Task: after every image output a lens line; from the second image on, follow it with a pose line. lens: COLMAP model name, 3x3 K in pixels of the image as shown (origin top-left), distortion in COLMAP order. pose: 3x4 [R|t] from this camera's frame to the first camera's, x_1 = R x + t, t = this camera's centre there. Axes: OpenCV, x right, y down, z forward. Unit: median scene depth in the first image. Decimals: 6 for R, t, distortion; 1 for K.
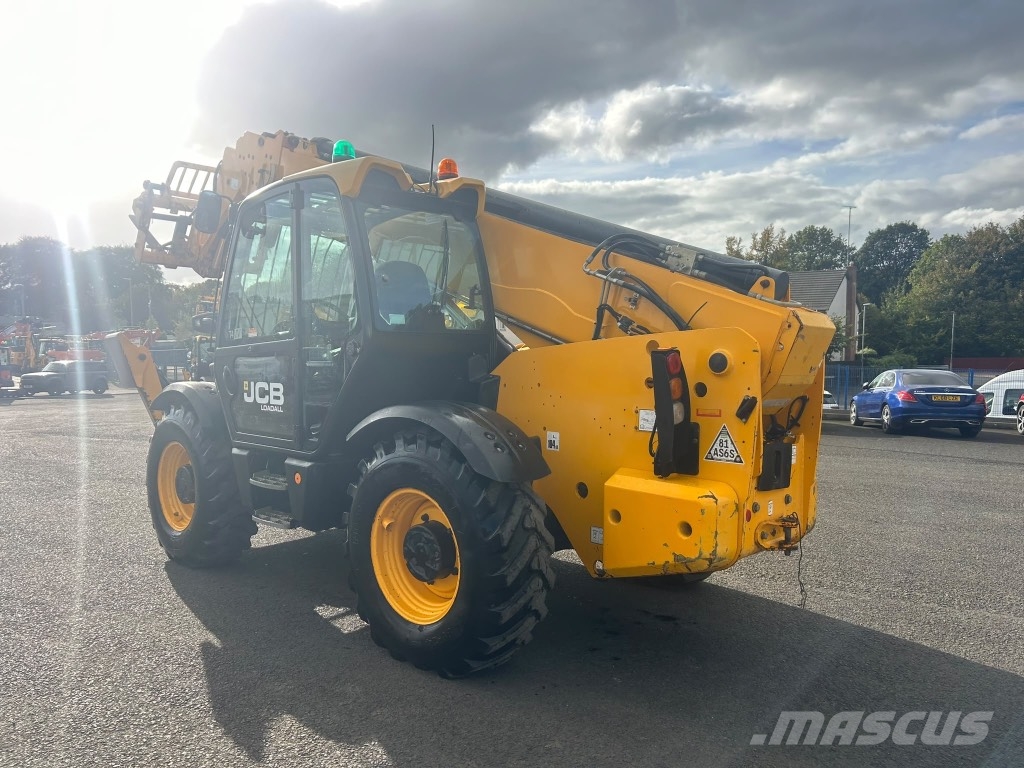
lens RADIAL K [[769.4, 0, 512.2], [0, 769.4, 388.4], [0, 0, 1]] dist [0.048159, -0.049146]
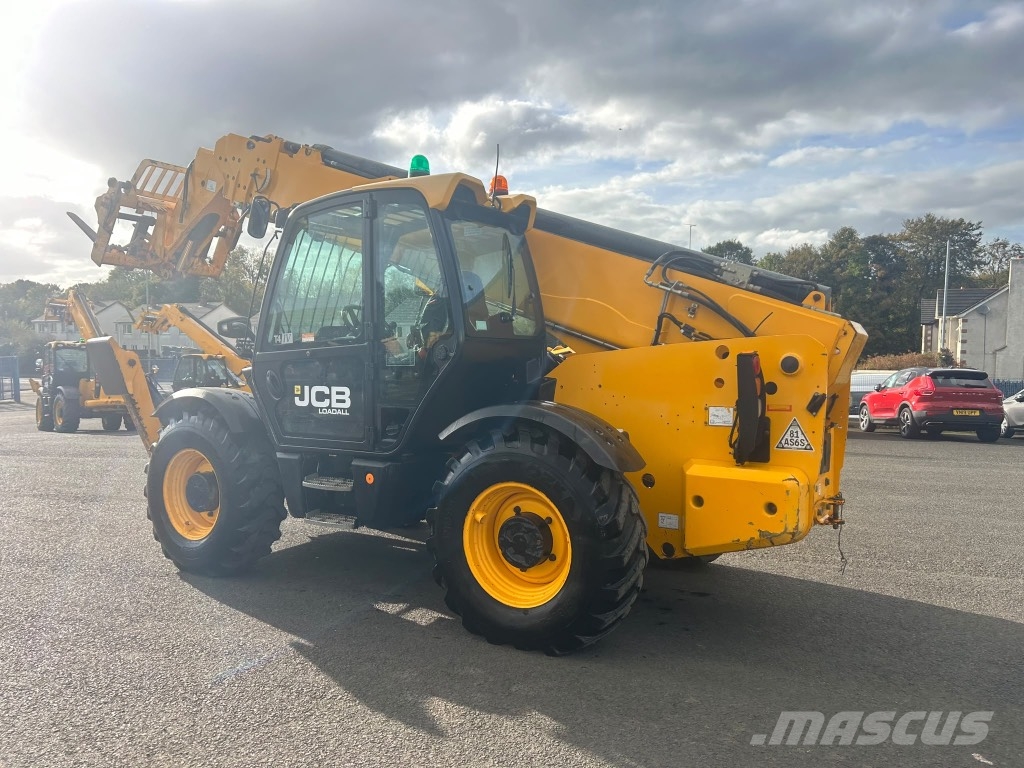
lens RADIAL K [[769.4, 0, 512.2], [0, 769.4, 388.4], [0, 0, 1]] dist [0.048159, -0.049146]
pose [[0.980844, -0.007708, 0.194642, -0.285628], [0.009694, 0.999910, -0.009254, 0.007026], [-0.194553, 0.010964, 0.980831, -0.048292]]
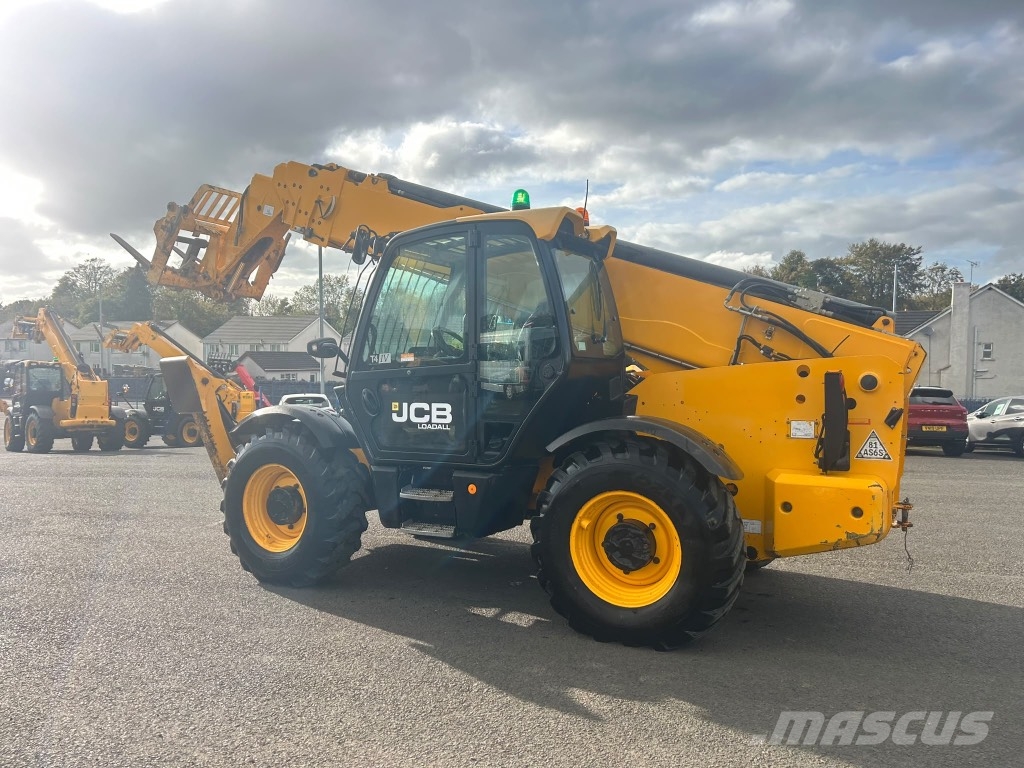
lens RADIAL K [[765.5, 0, 512.7], [0, 765.5, 388.7], [0, 0, 1]] dist [0.069804, -0.083154]
pose [[0.967100, -0.004290, 0.254361, -0.491562], [0.012946, 0.999392, -0.032365, 0.008891], [-0.254067, 0.034593, 0.966568, -0.076899]]
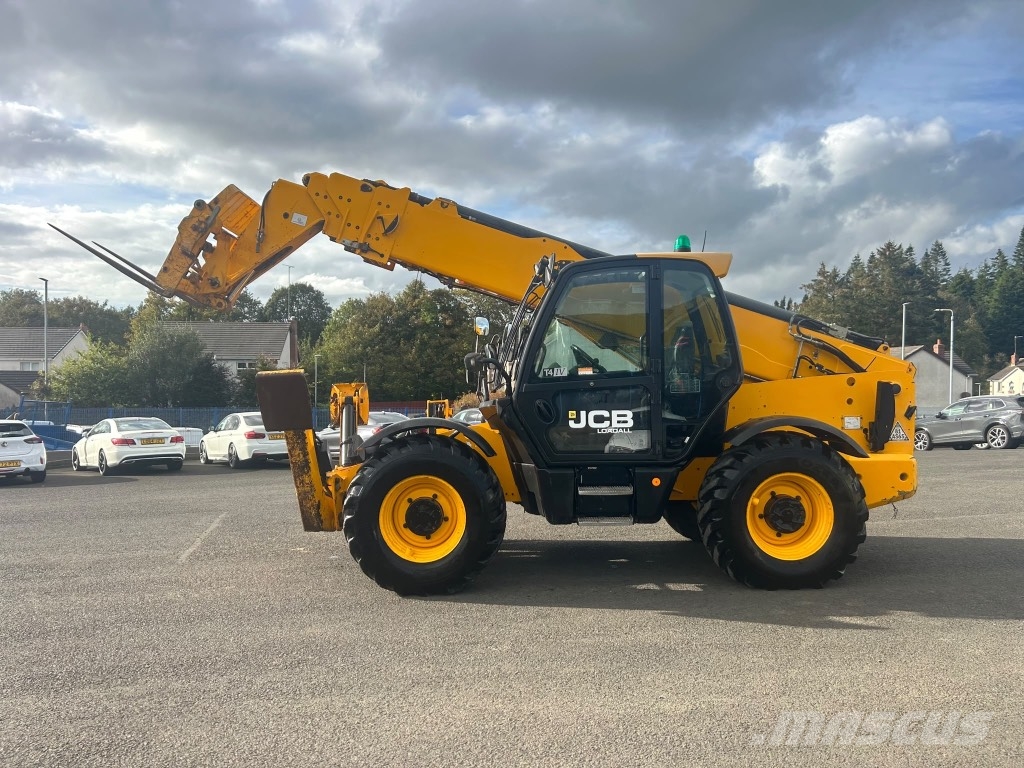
lens RADIAL K [[760.7, 0, 510.9], [0, 760.7, 384.1], [0, 0, 1]] dist [0.066193, -0.079497]
pose [[0.721551, 0.000301, 0.692361, -1.331367], [0.046806, 0.997691, -0.049213, 0.003207], [-0.690777, 0.067917, 0.719871, 0.221522]]
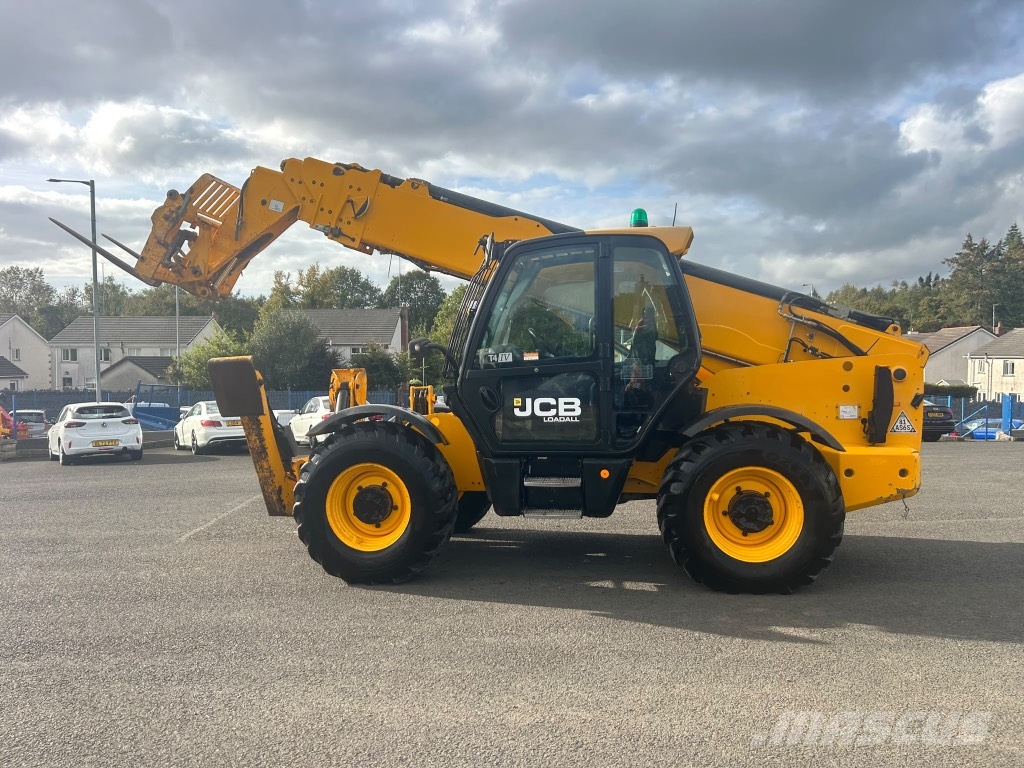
lens RADIAL K [[761.7, 0, 511.4], [0, 761.7, 388.2], [0, 0, 1]] dist [0.069402, -0.082811]
pose [[0.819834, -0.016903, 0.572352, -1.076930], [0.041057, 0.998727, -0.029315, 0.009320], [-0.571128, 0.047532, 0.819484, 0.078791]]
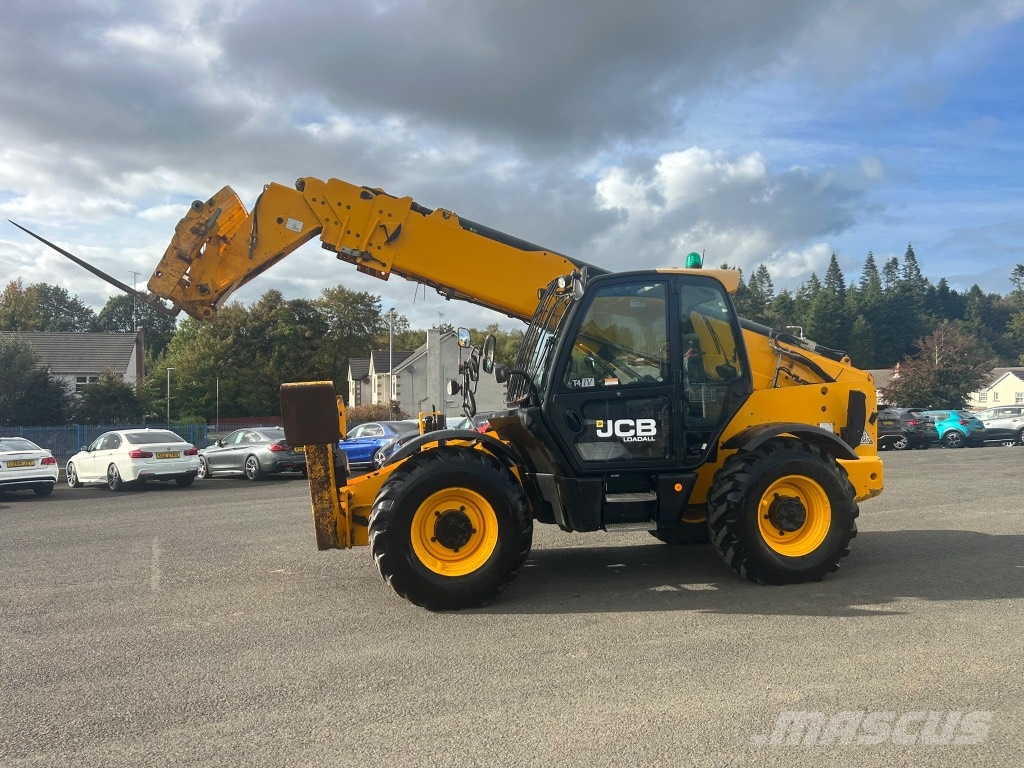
lens RADIAL K [[758.4, 0, 508.2], [0, 758.4, 387.7], [0, 0, 1]] dist [0.069008, -0.092002]
pose [[0.579861, 0.005700, 0.814696, -1.530536], [0.062791, 0.996689, -0.051664, -0.008565], [-0.812292, 0.081114, 0.577583, 0.441614]]
